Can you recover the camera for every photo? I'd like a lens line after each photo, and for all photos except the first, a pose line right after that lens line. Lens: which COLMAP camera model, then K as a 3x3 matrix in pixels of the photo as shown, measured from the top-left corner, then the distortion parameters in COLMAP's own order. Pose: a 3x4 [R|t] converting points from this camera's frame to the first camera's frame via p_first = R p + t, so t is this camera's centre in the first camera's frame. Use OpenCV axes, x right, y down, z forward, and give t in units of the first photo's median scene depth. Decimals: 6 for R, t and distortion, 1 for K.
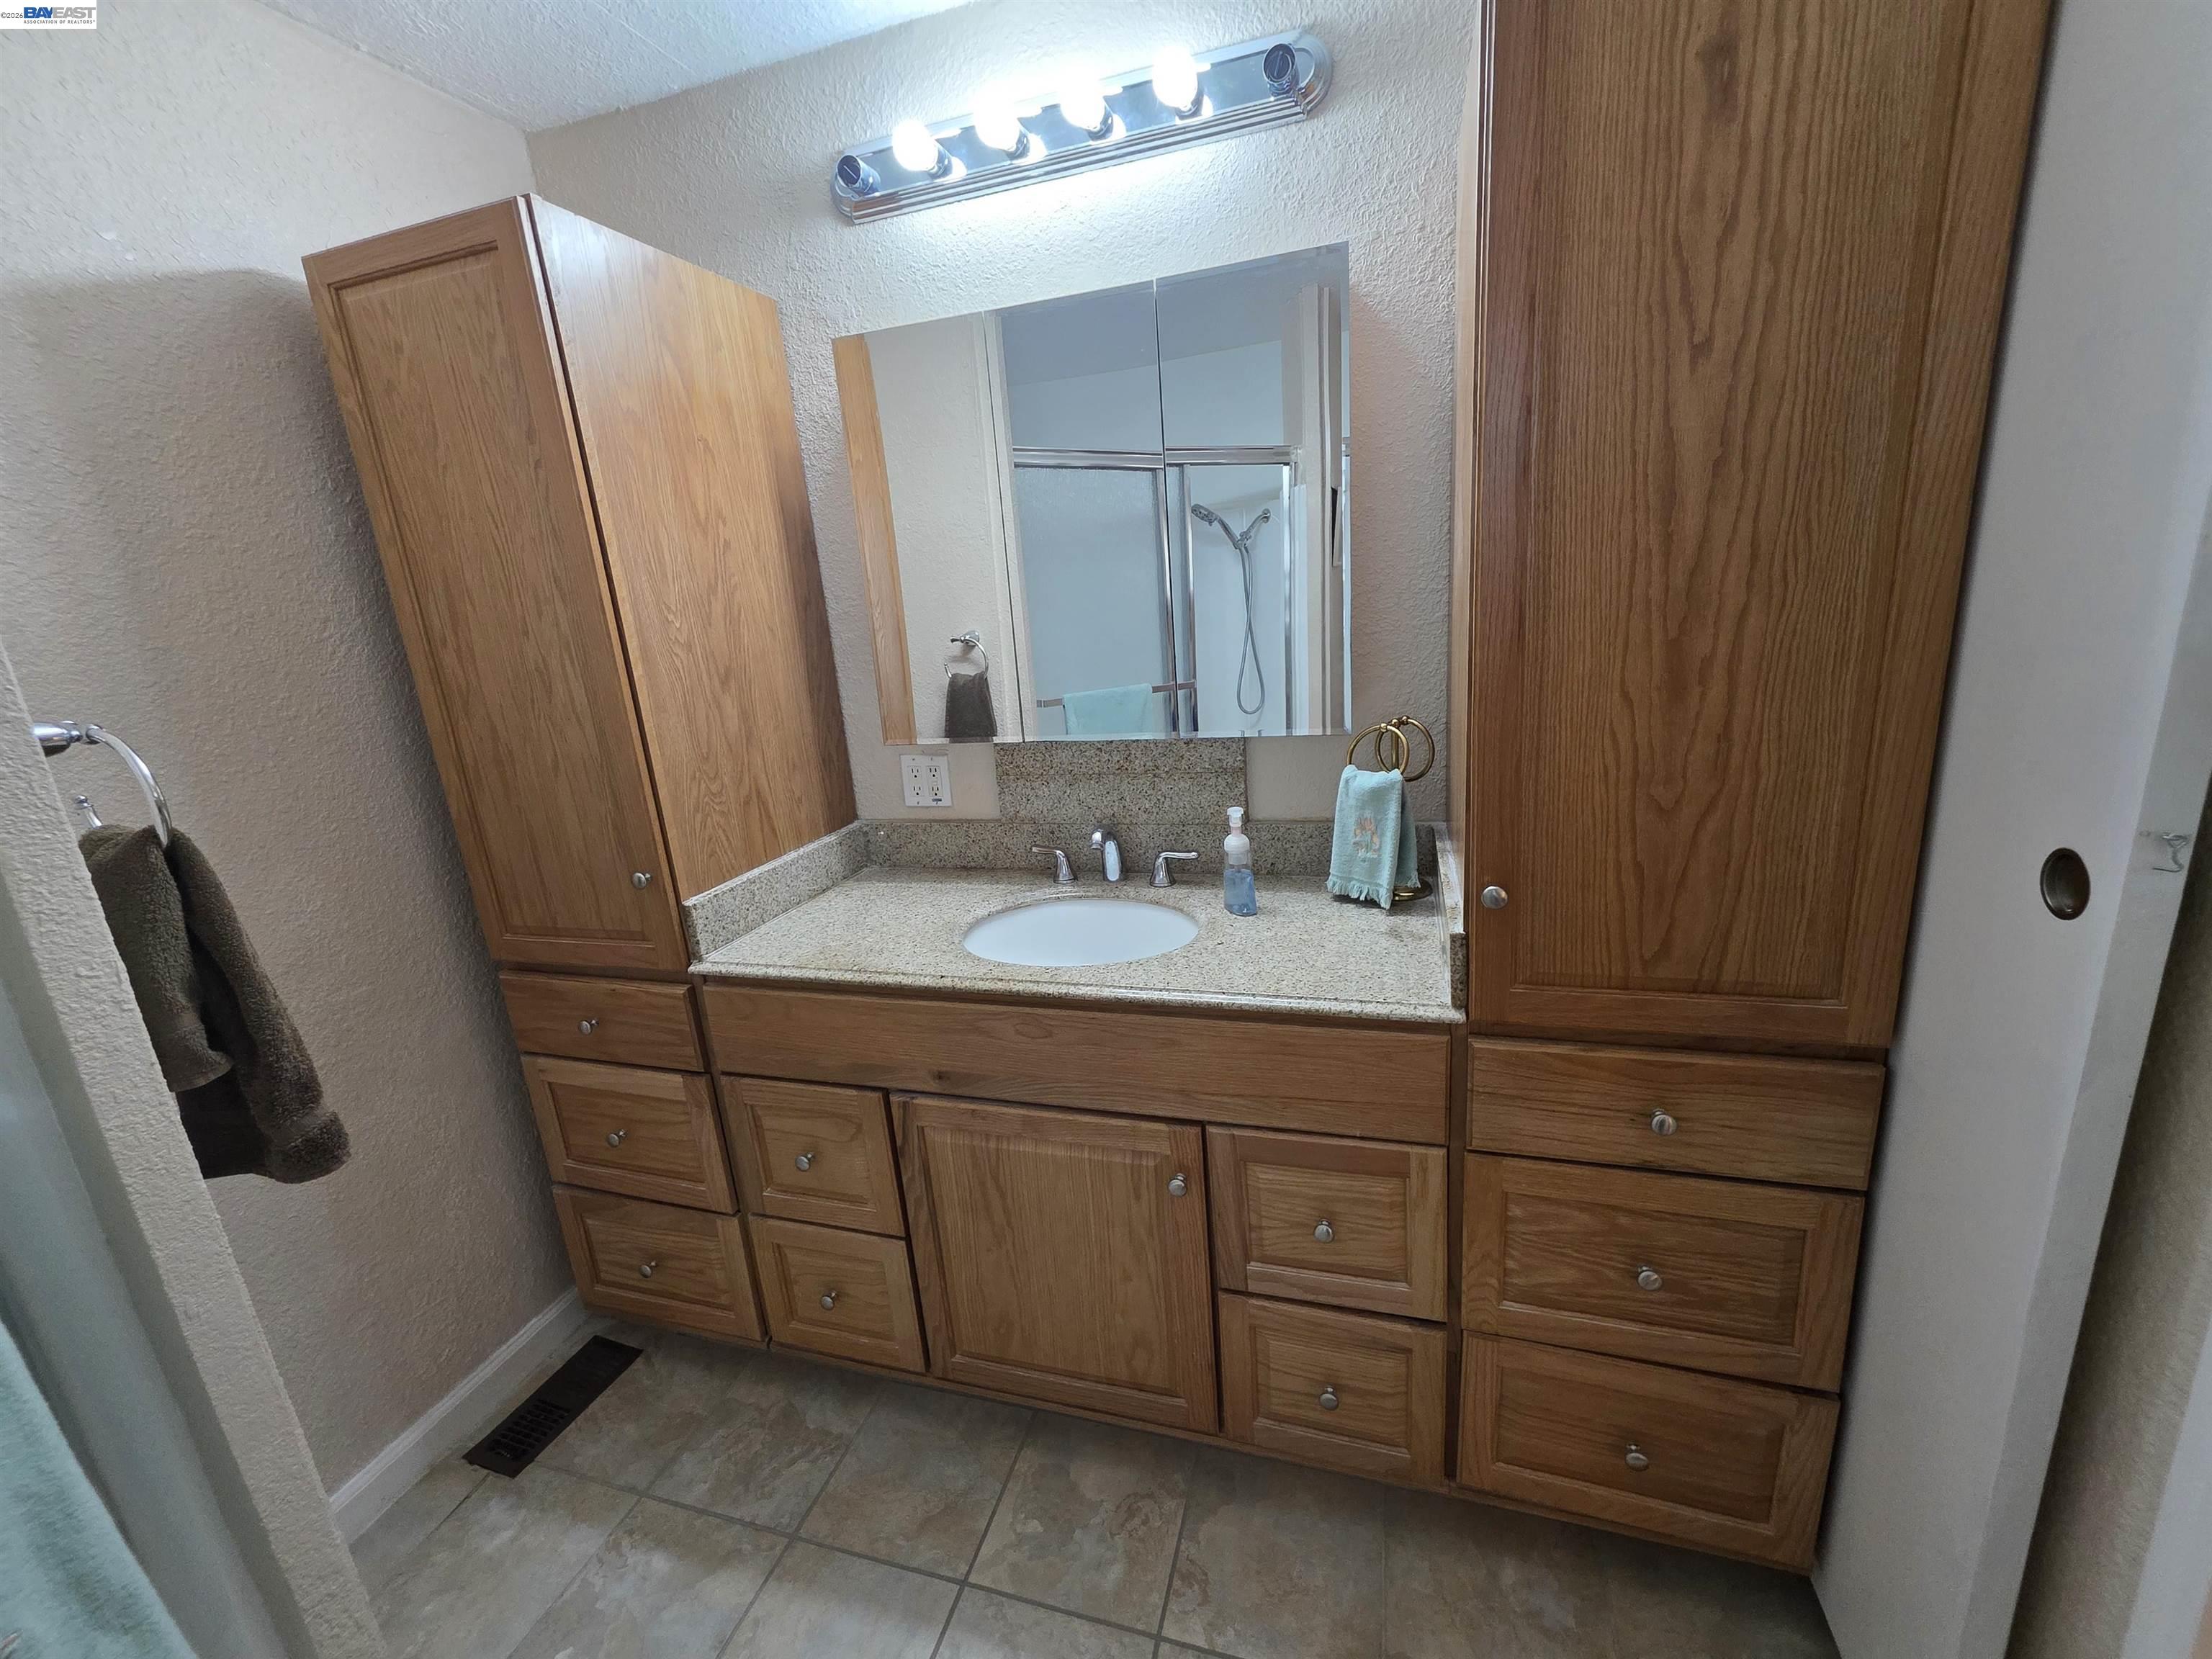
lens RADIAL K [[877.9, 0, 1119.5], [0, 877.9, 820.9], [0, 0, 1]] dist [0.002014, -0.000739]
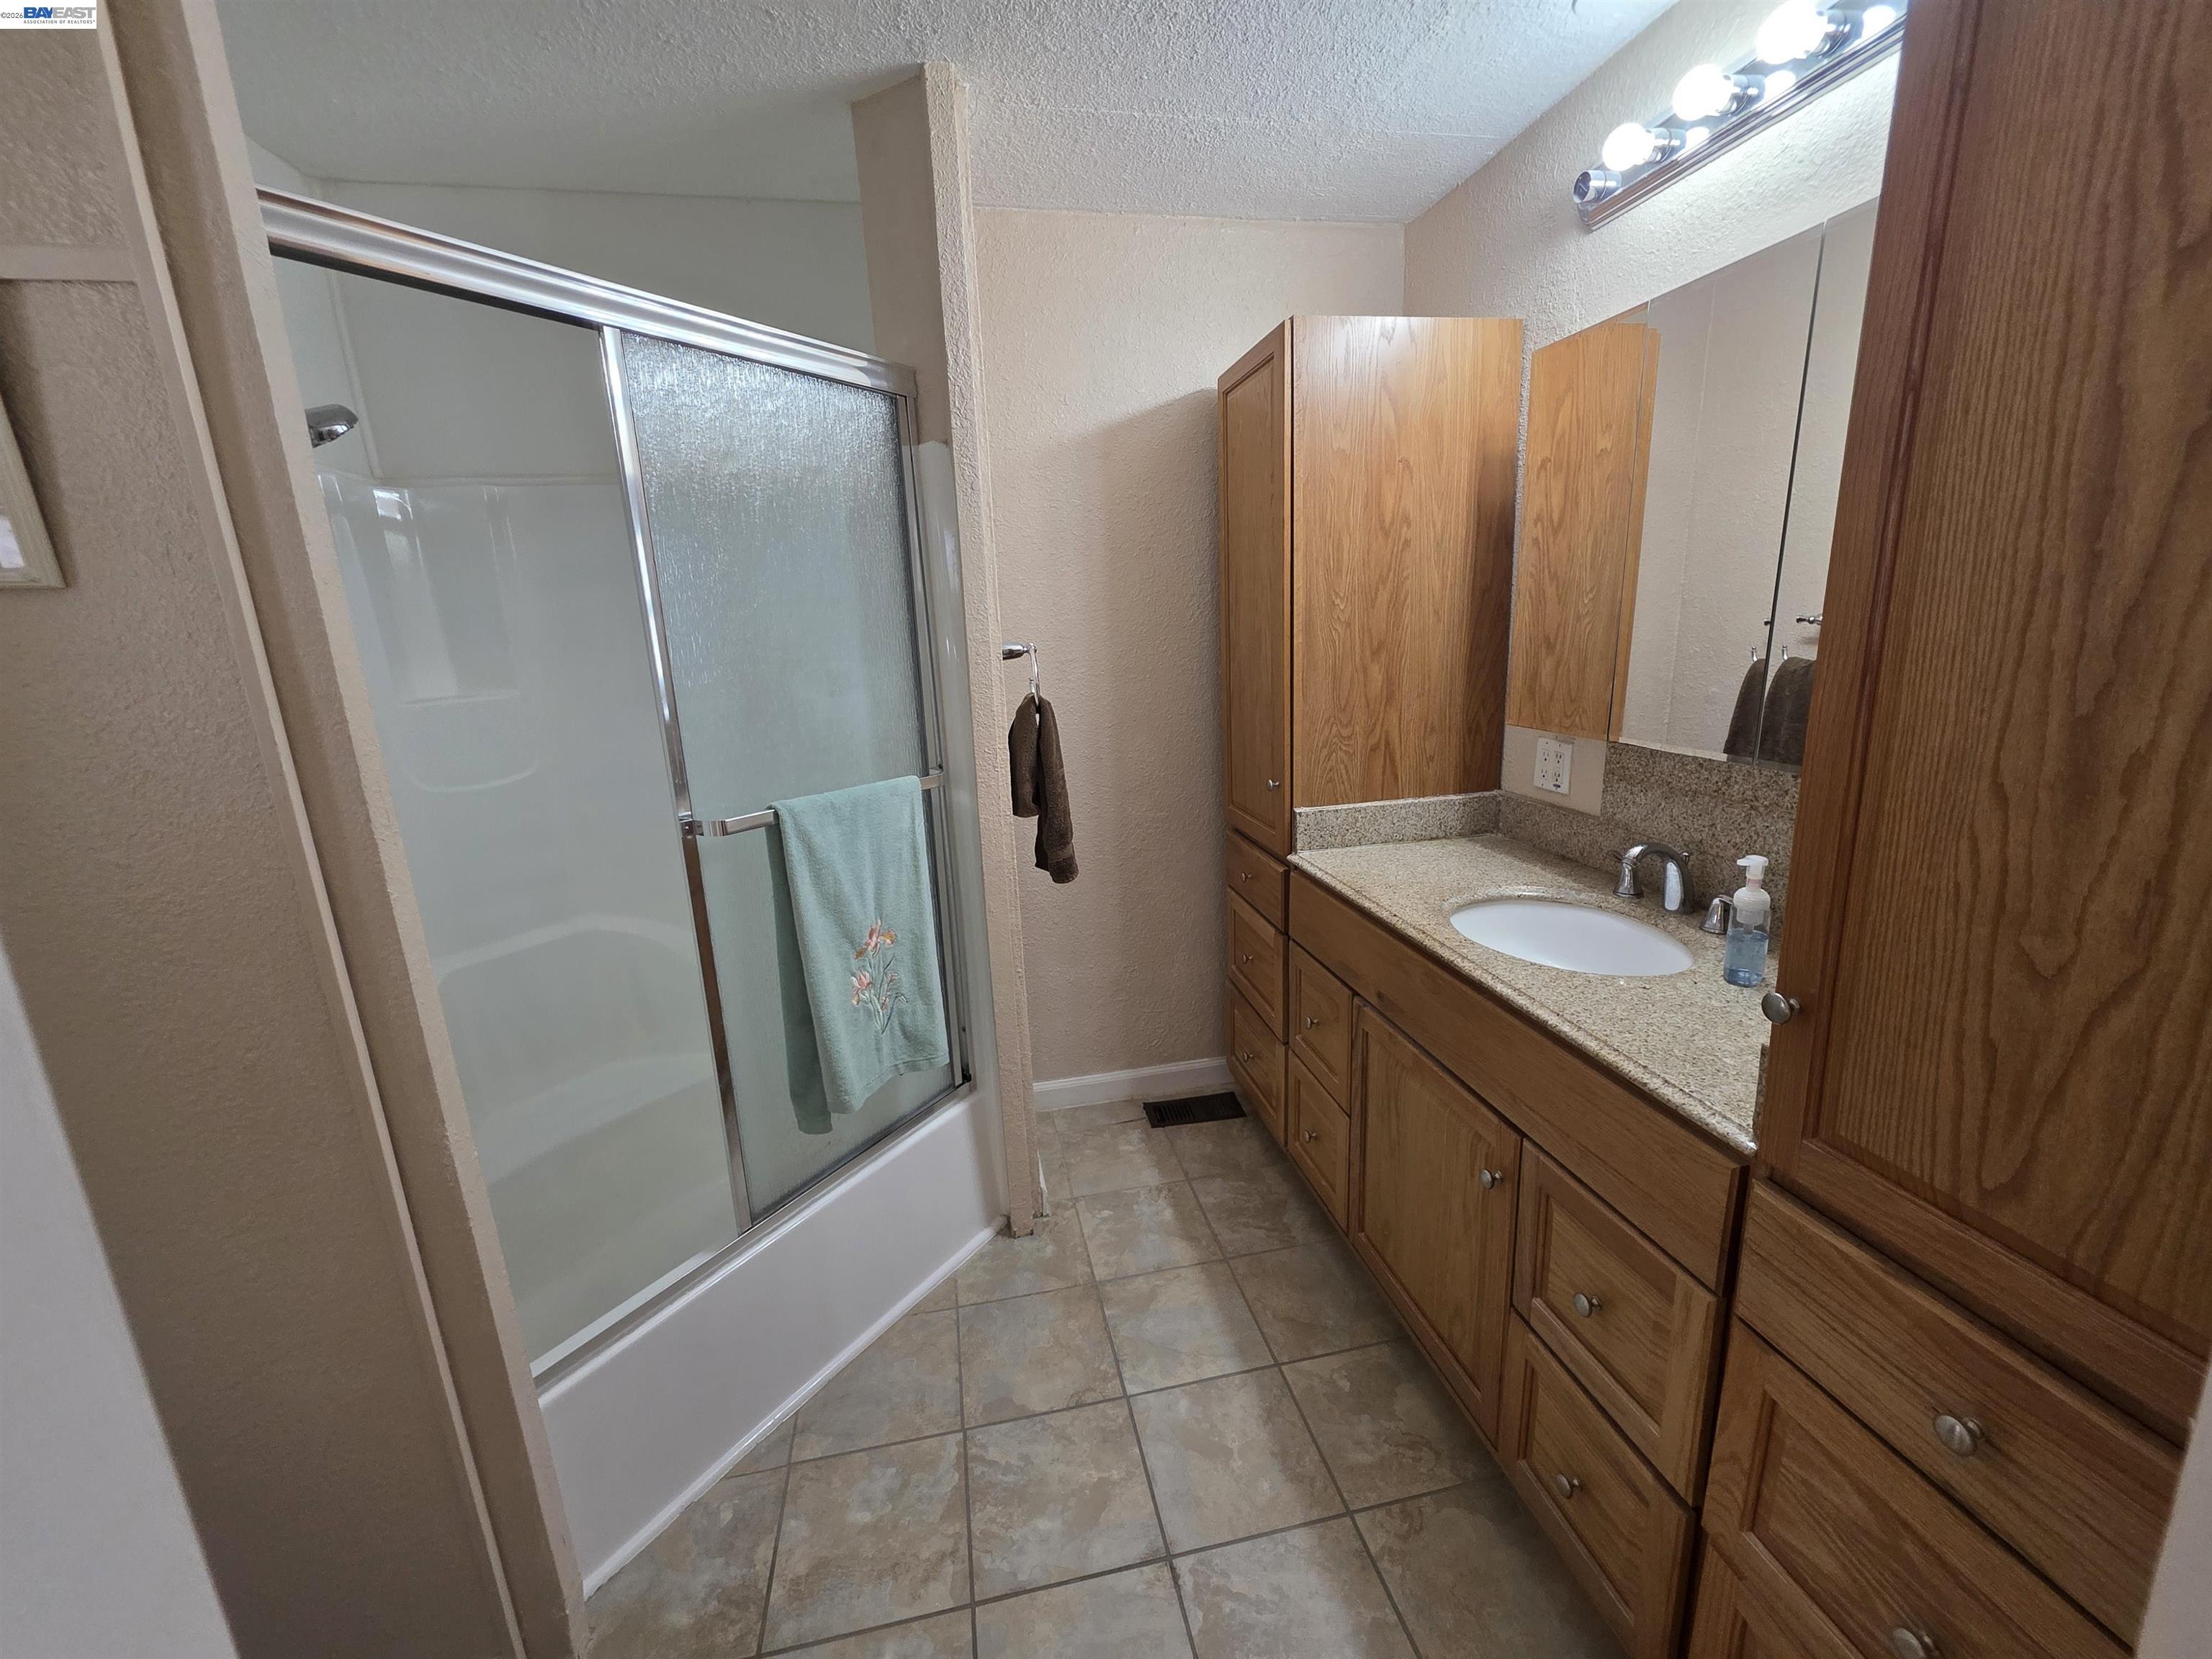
lens RADIAL K [[877.9, 0, 1119.5], [0, 877.9, 820.9], [0, 0, 1]] dist [0.002014, -0.000739]
pose [[0.486924, 0.248978, -0.837207, 0.548095], [-0.212925, 0.963431, 0.162678, -0.056630], [0.847094, 0.099050, 0.522131, 0.048018]]
